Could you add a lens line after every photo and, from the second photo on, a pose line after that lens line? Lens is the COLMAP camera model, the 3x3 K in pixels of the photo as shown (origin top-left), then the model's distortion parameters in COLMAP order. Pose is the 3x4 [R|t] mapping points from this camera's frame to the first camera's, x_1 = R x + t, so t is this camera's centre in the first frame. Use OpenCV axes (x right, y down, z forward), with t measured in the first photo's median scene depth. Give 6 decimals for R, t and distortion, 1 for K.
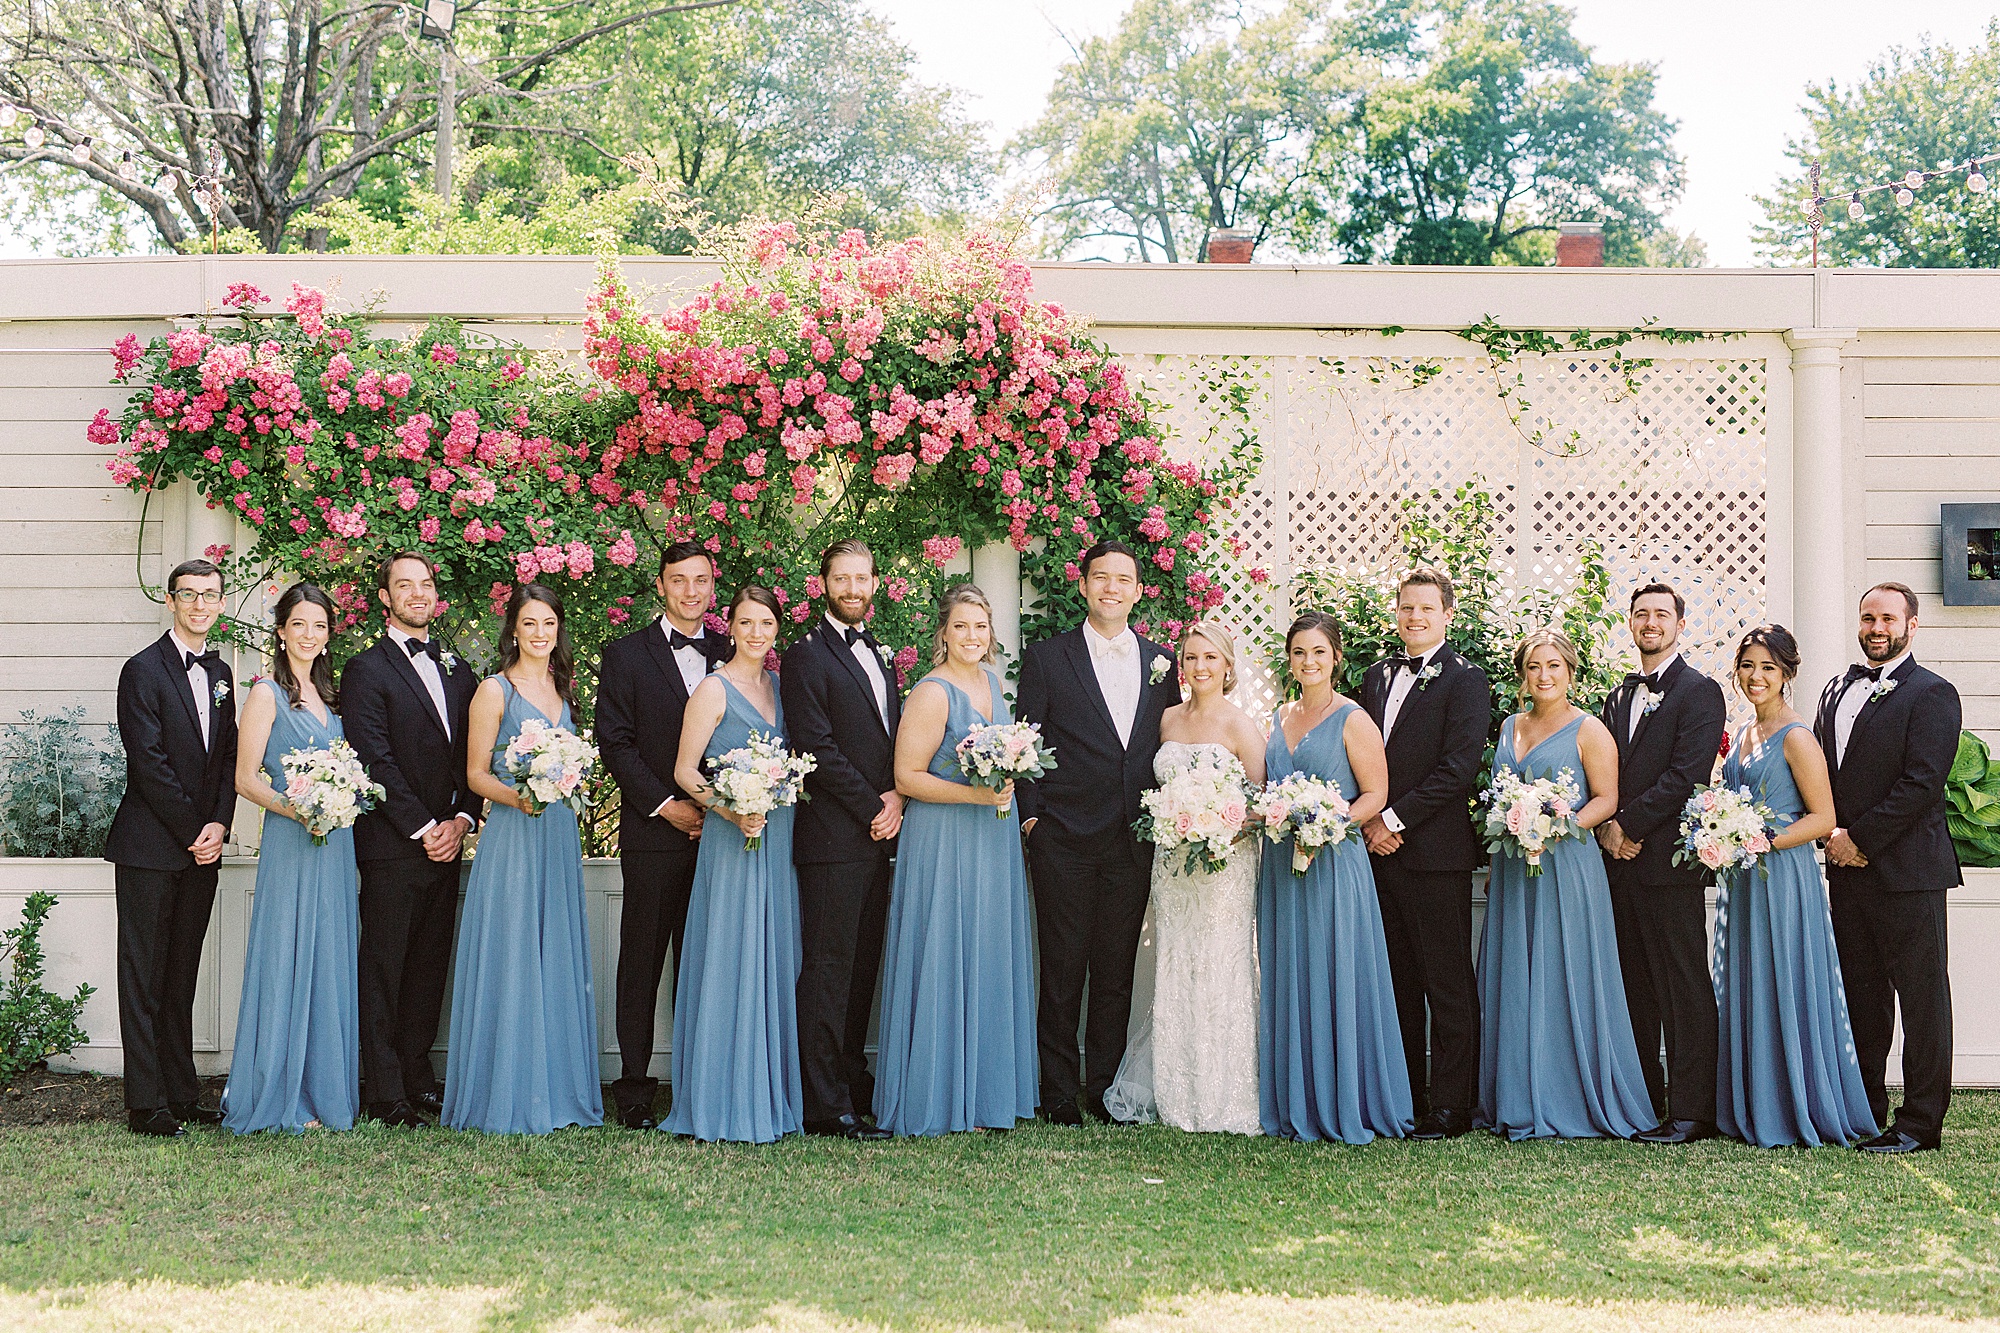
lens RADIAL K [[2787.6, 0, 1000.0], [0, 2787.6, 666.5], [0, 0, 1]] dist [0.009358, 0.038416]
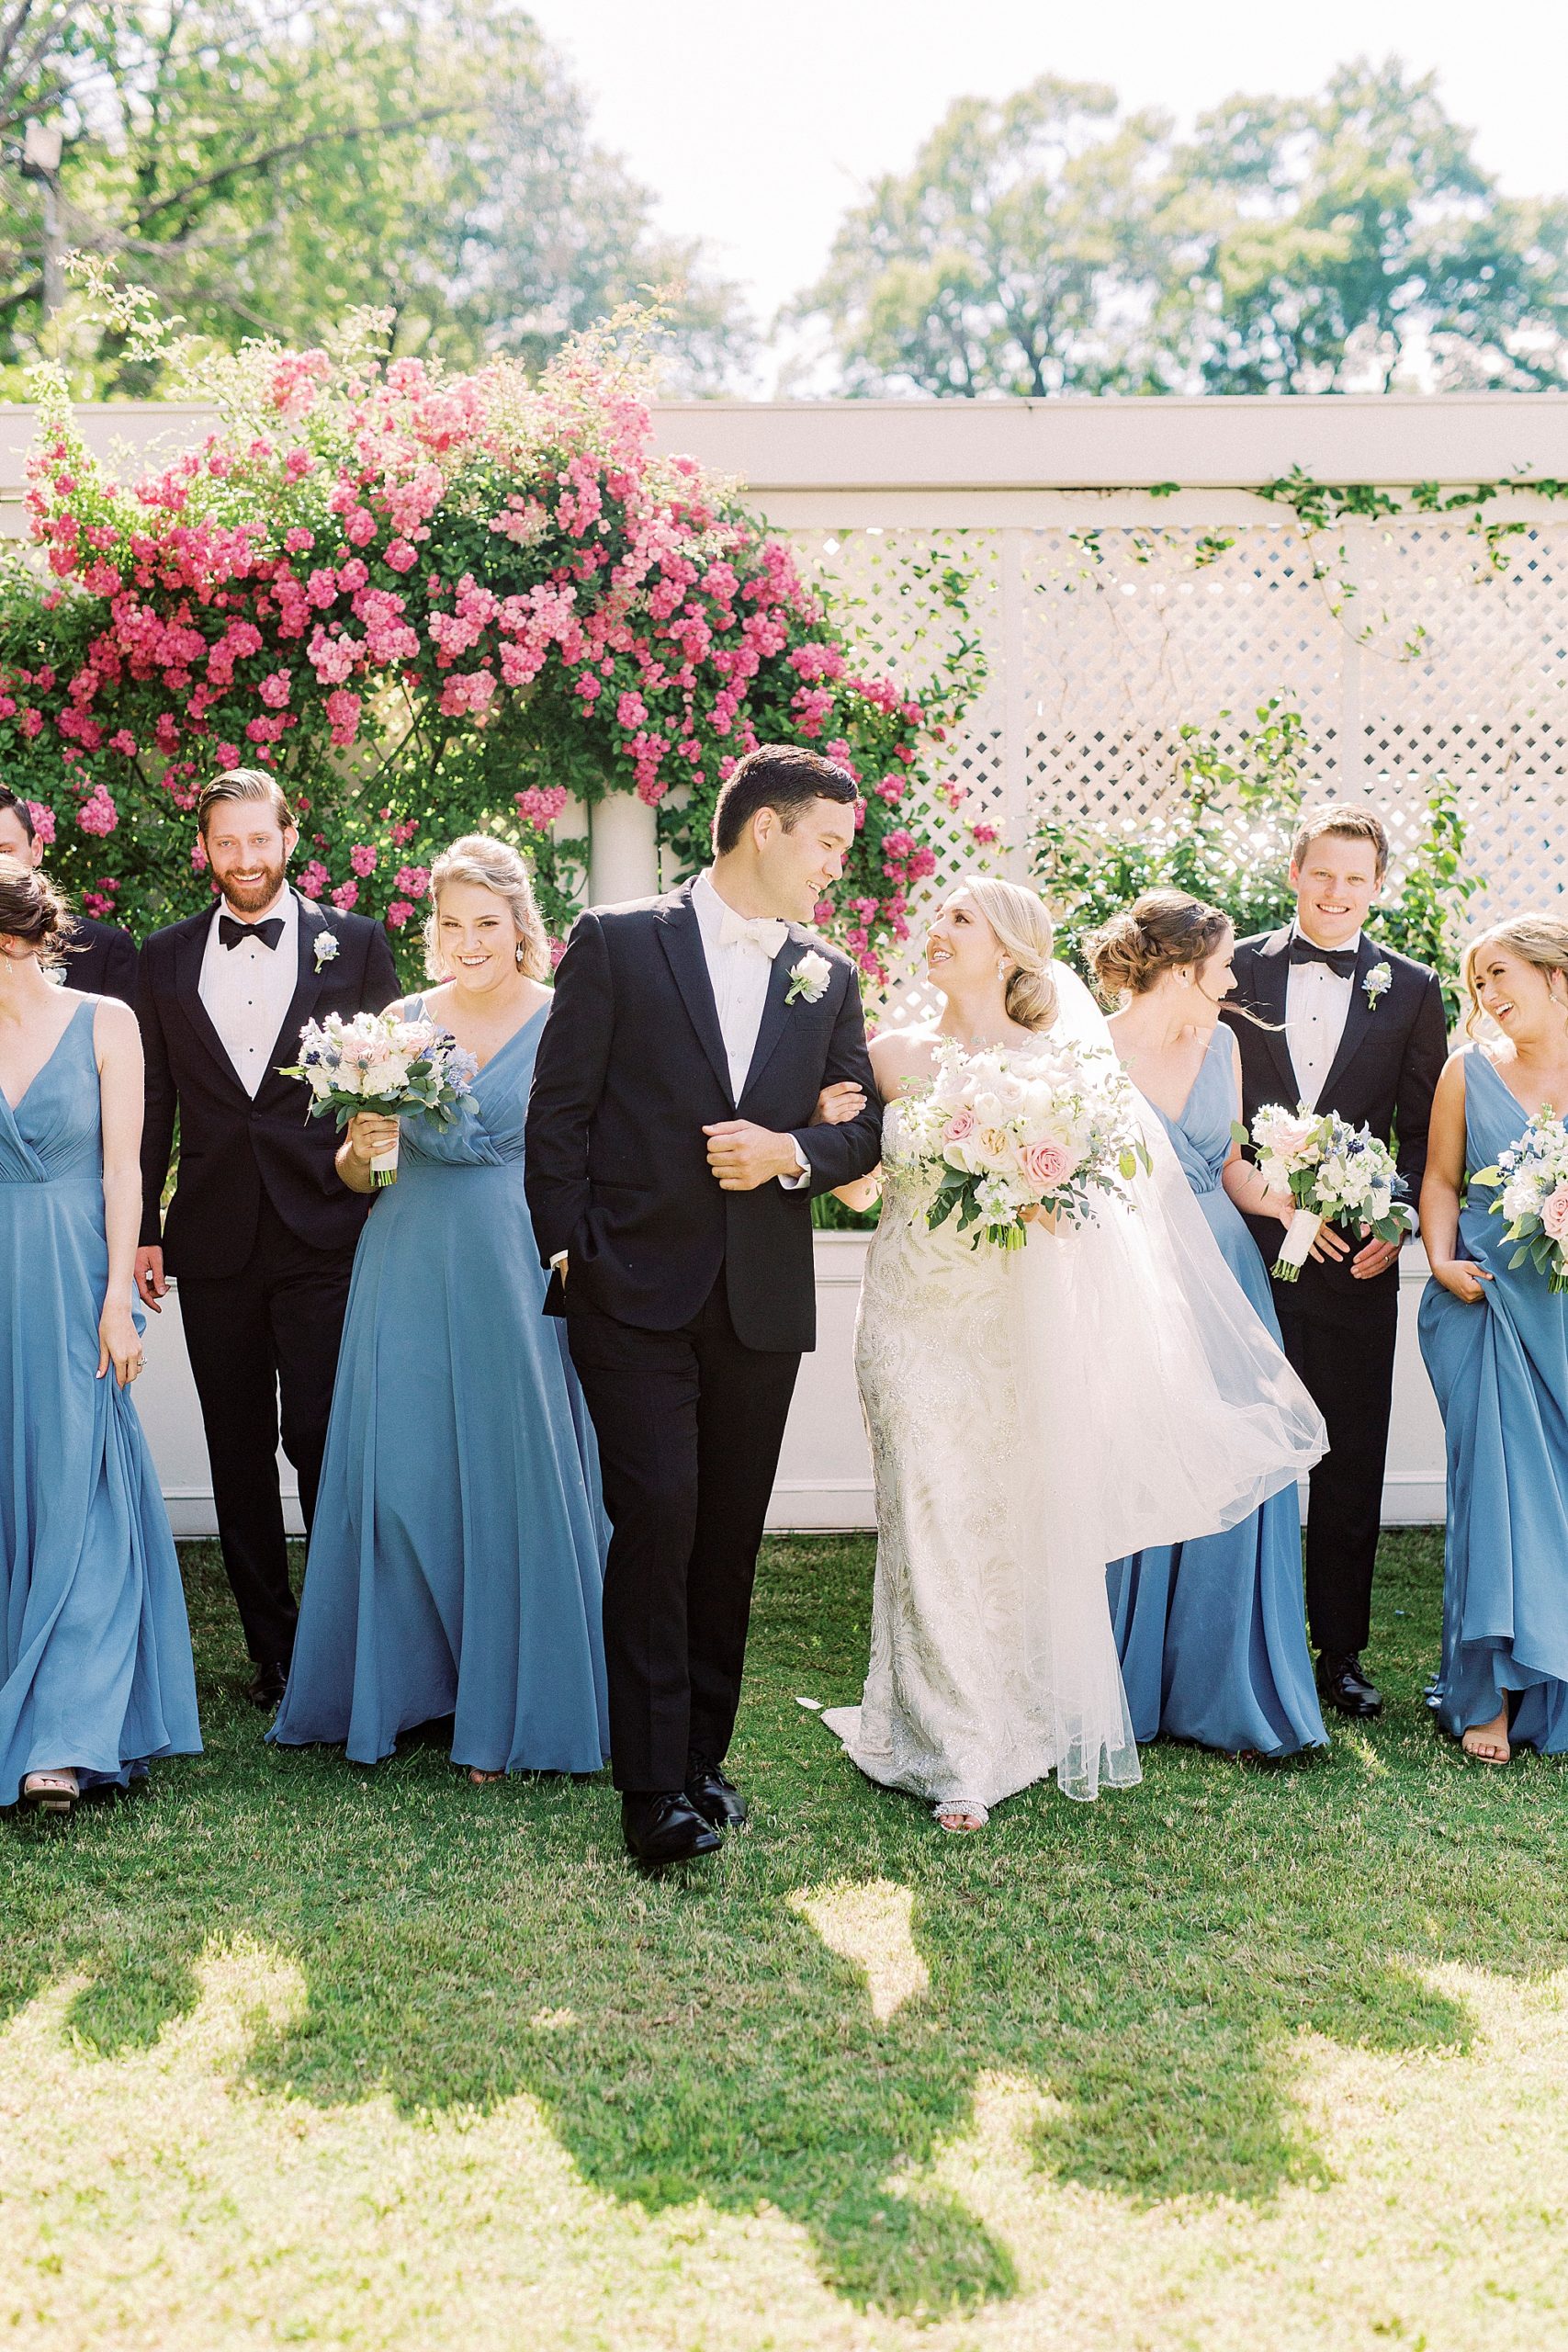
lens RADIAL K [[3277.9, 0, 784.0], [0, 3277.9, 1176.0], [0, 0, 1]] dist [0.009358, 0.038416]
pose [[0.999812, -0.016663, -0.009940, 0.047567], [0.017308, 0.997486, 0.068723, -0.003248], [0.008770, -0.068882, 0.997586, 0.139747]]
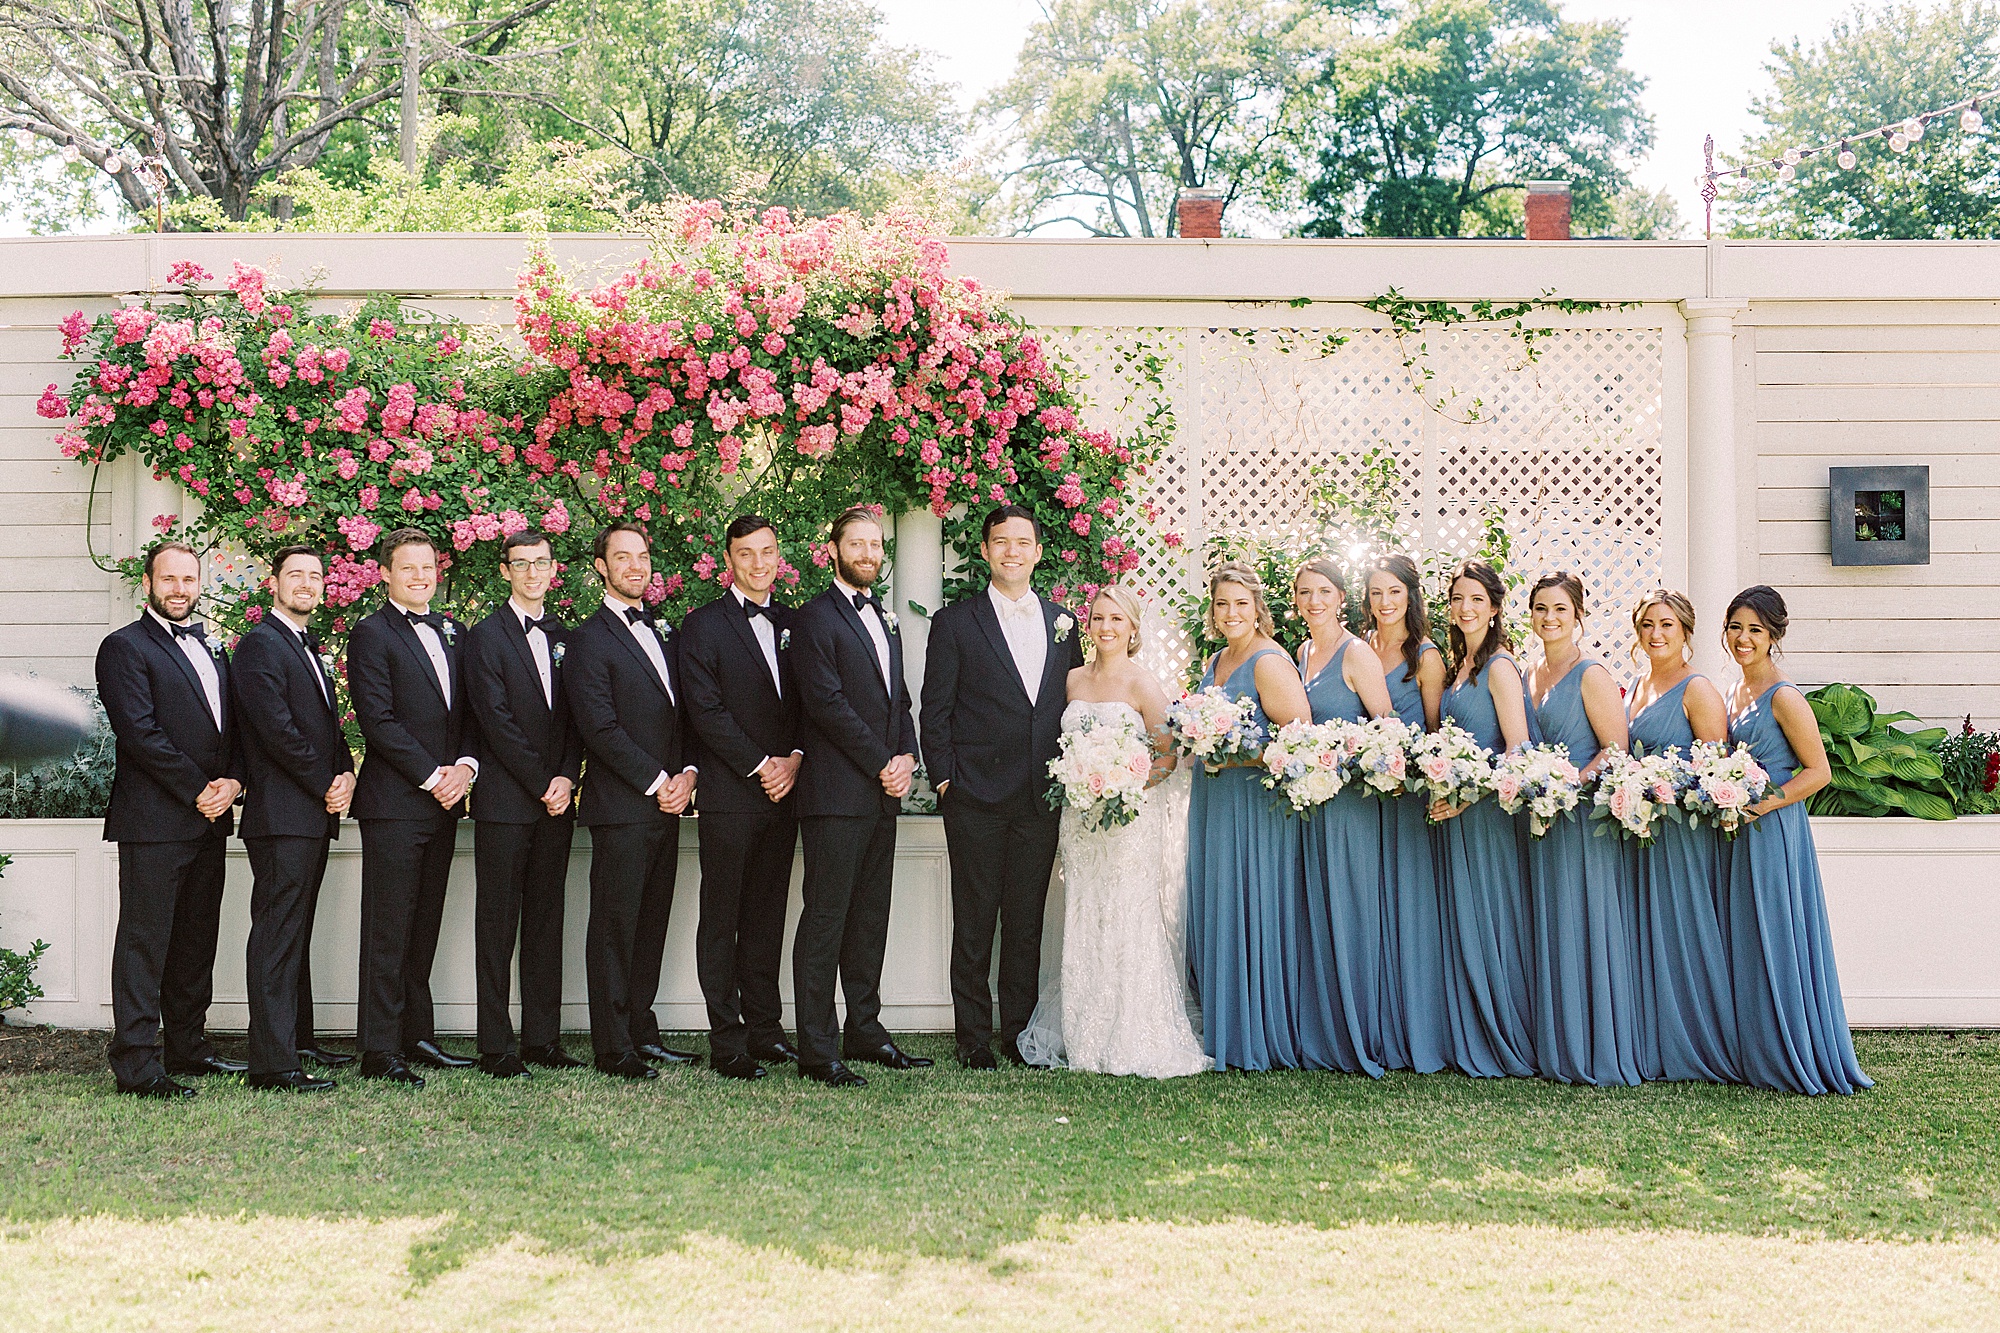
lens RADIAL K [[2795.9, 0, 1000.0], [0, 2795.9, 666.5], [0, 0, 1]] dist [0.019222, 0.003762]
pose [[0.999974, -0.005237, 0.005042, 0.023186], [0.005162, 0.999878, 0.014728, -0.001245], [-0.005119, -0.014701, 0.999879, -0.038941]]
